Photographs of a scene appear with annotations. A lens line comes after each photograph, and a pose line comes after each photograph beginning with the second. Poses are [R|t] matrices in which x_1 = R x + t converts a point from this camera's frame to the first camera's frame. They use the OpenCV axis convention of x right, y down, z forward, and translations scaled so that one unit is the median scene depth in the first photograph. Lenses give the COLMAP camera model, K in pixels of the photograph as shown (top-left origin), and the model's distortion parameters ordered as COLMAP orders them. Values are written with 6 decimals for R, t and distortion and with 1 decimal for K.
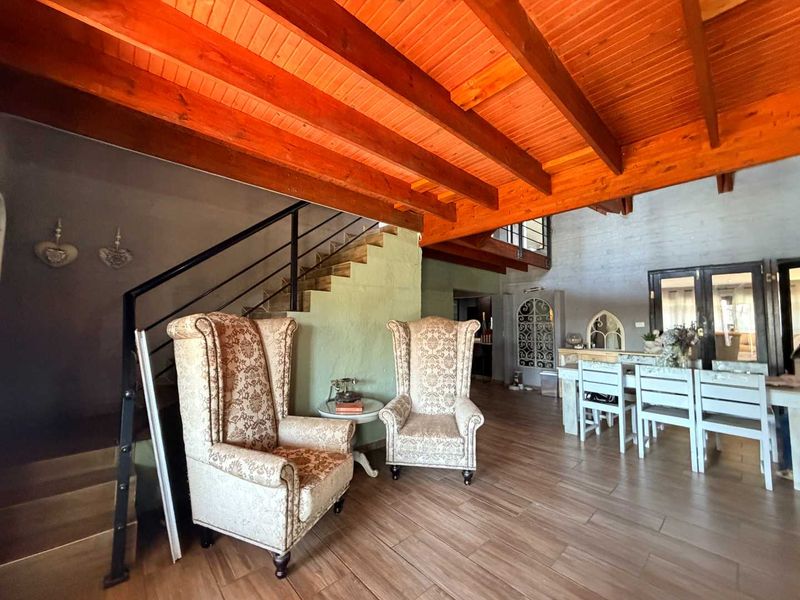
lens RADIAL K [[320.1, 0, 394.7], [0, 320.1, 301.6], [0, 0, 1]] dist [-0.003509, 0.000930]
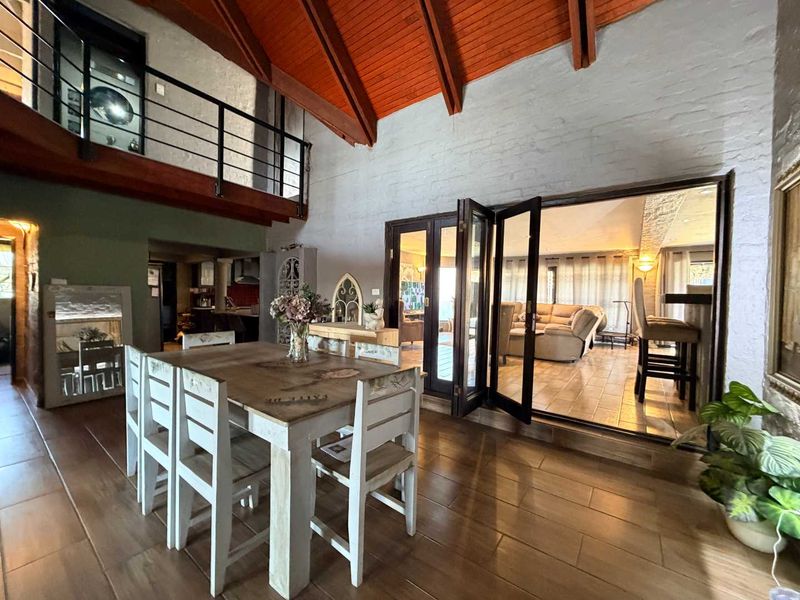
lens RADIAL K [[320.1, 0, 397.1], [0, 320.1, 299.9], [0, 0, 1]] dist [-0.003509, 0.000930]
pose [[0.980239, 0.009456, 0.197593, 1.029447], [-0.026525, 0.996120, 0.083914, 0.037762], [-0.196033, -0.087496, 0.976686, 0.359694]]
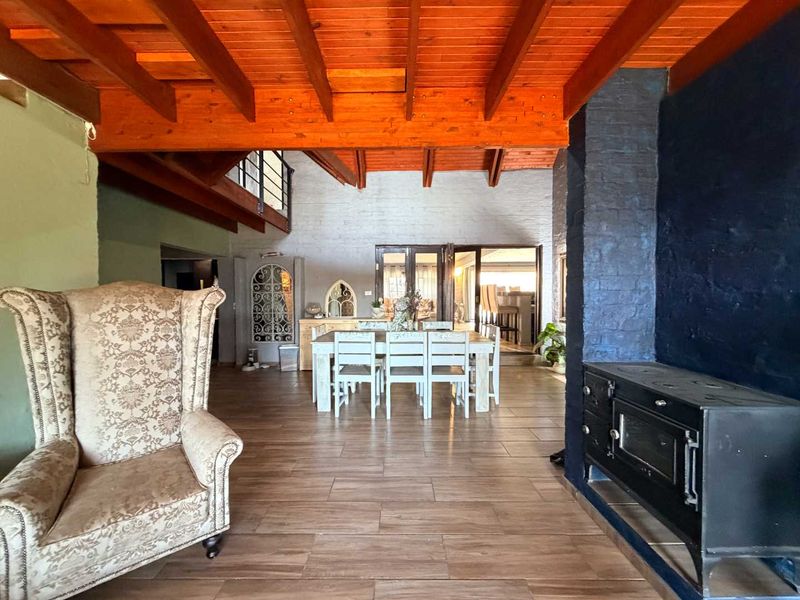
lens RADIAL K [[320.1, 0, 398.5], [0, 320.1, 301.6], [0, 0, 1]] dist [-0.003509, 0.000930]
pose [[0.666267, -0.028430, 0.745171, 0.017274], [-0.041896, 0.996268, 0.075470, 0.020308], [-0.744535, -0.081503, 0.662589, 0.287618]]
